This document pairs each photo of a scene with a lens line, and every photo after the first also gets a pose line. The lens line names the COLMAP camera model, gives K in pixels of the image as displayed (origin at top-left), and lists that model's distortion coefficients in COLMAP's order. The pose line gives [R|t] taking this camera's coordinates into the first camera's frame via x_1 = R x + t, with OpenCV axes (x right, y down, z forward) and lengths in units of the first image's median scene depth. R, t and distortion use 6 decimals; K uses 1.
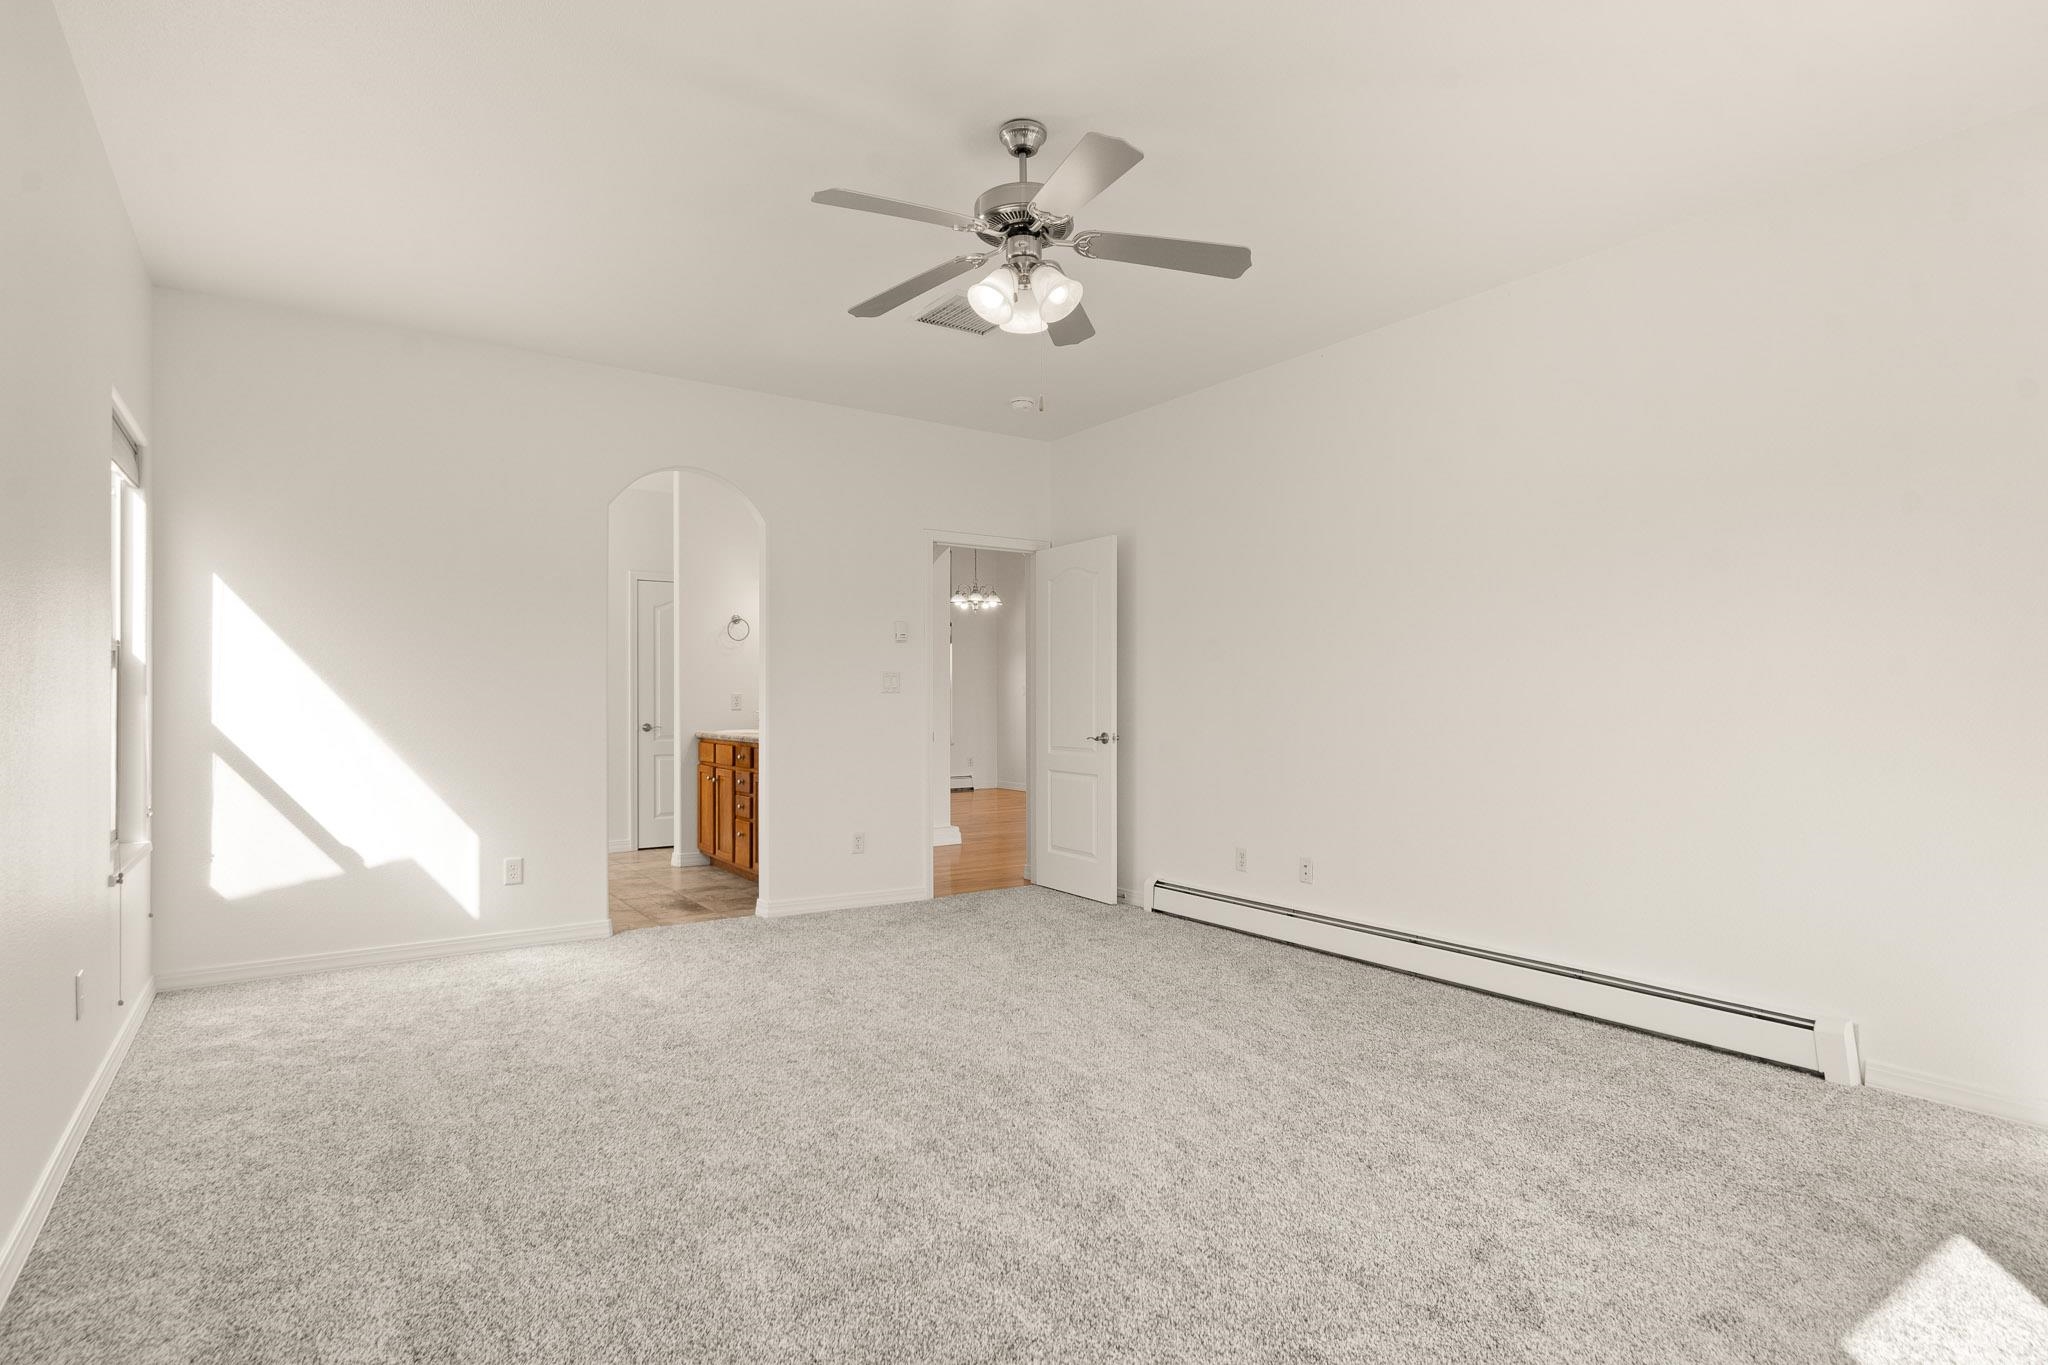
lens RADIAL K [[1054.2, 0, 1016.9], [0, 1054.2, 690.7], [0, 0, 1]] dist [-0.000896, 0.000061]
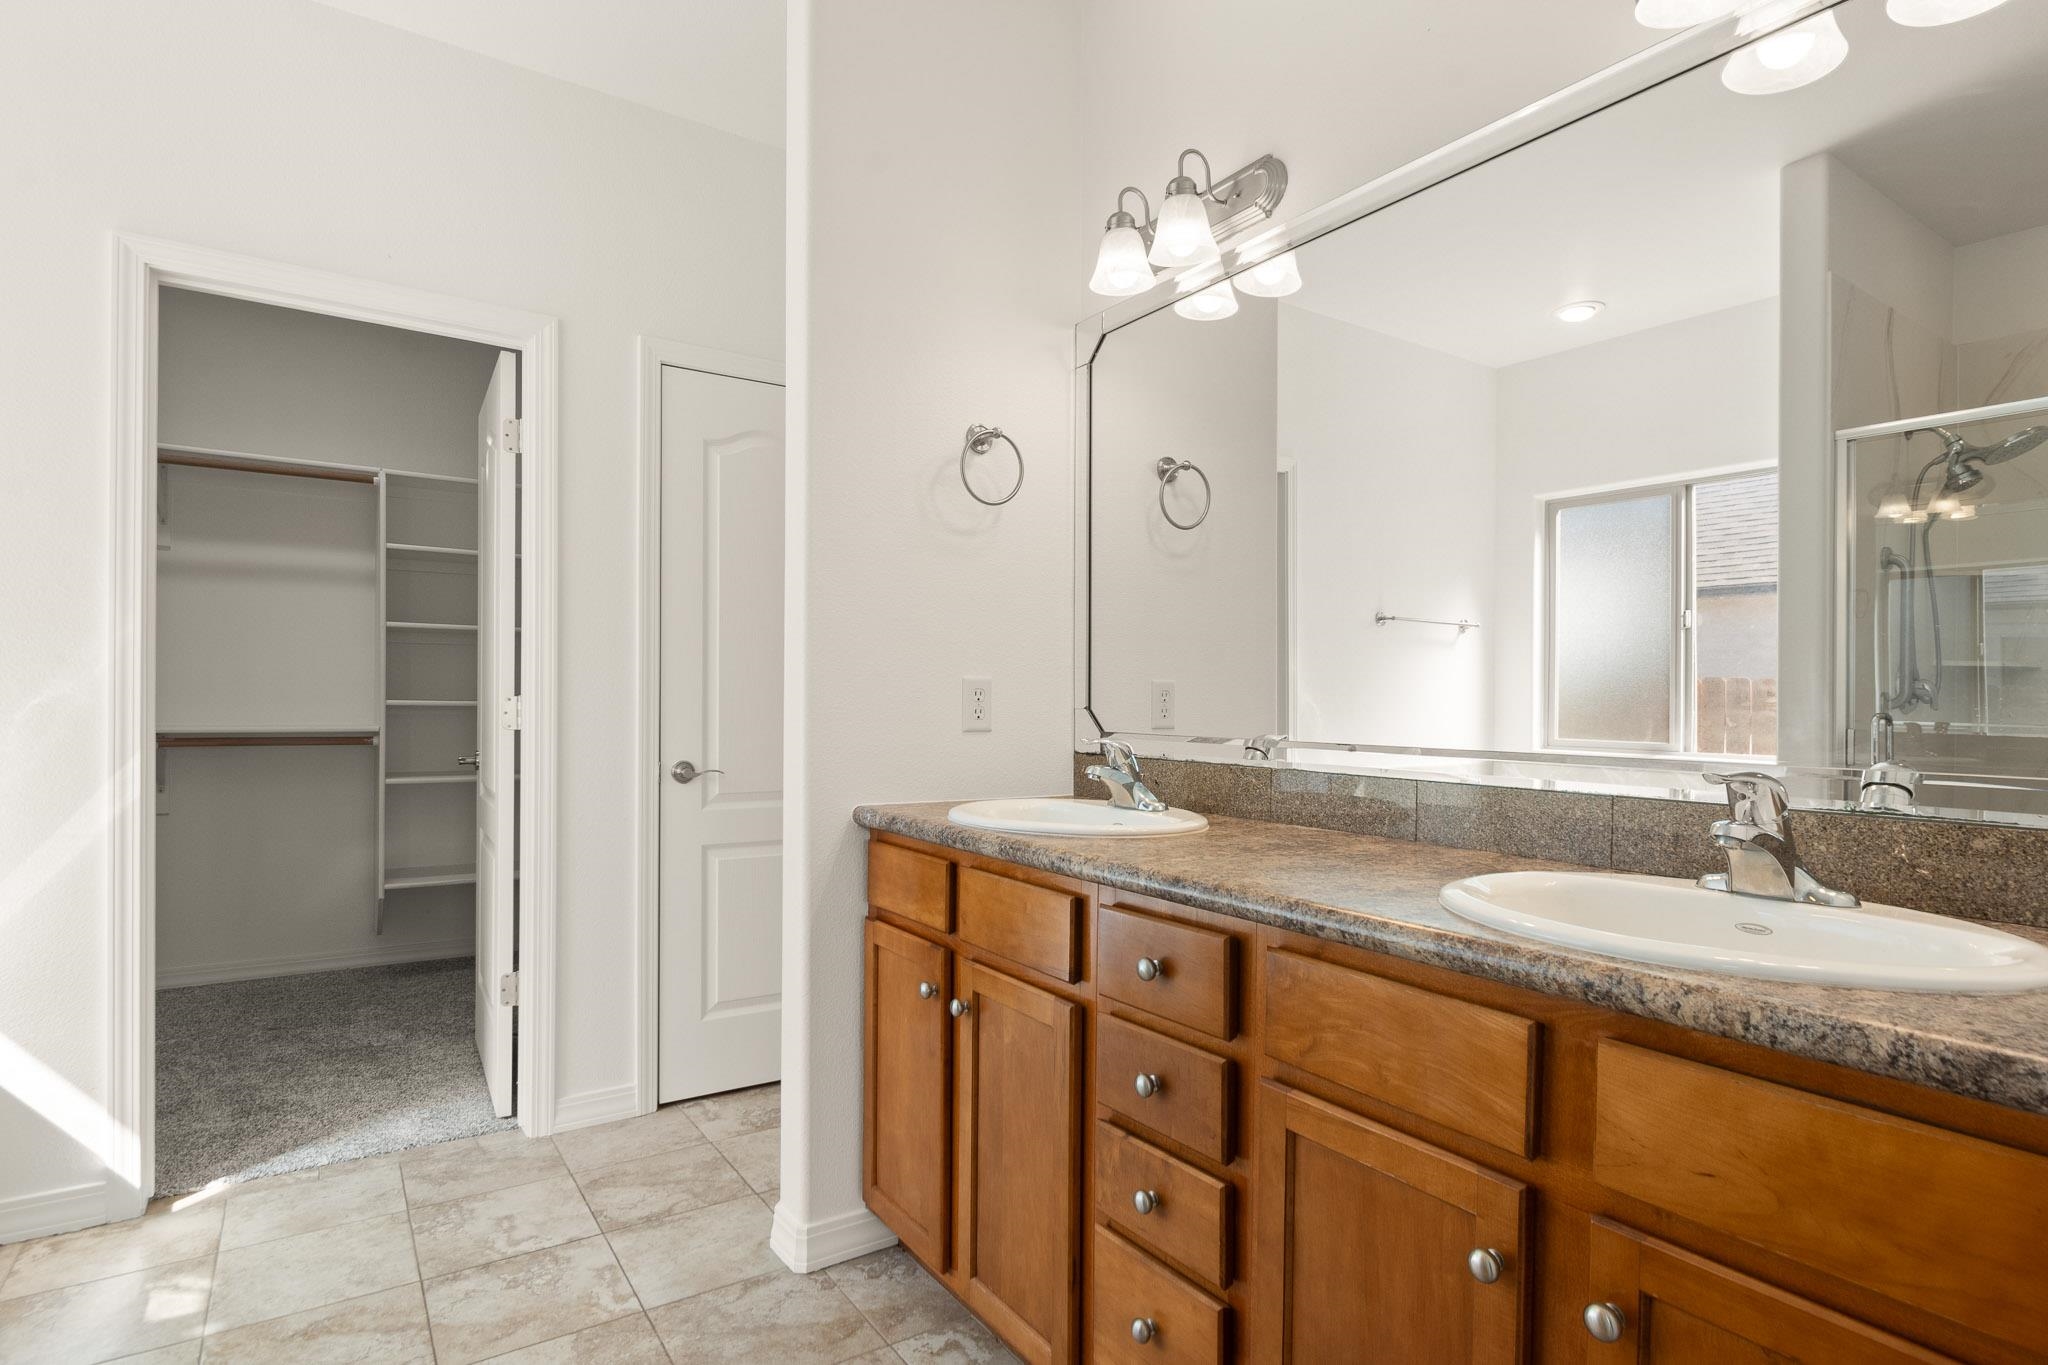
lens RADIAL K [[1054.2, 0, 1016.9], [0, 1054.2, 690.7], [0, 0, 1]] dist [-0.000896, 0.000061]
pose [[0.999950, 0.003001, -0.009527, -0.253010], [-0.003015, 0.999994, -0.001414, 0.006784], [0.009523, 0.001442, 0.999954, 0.691930]]
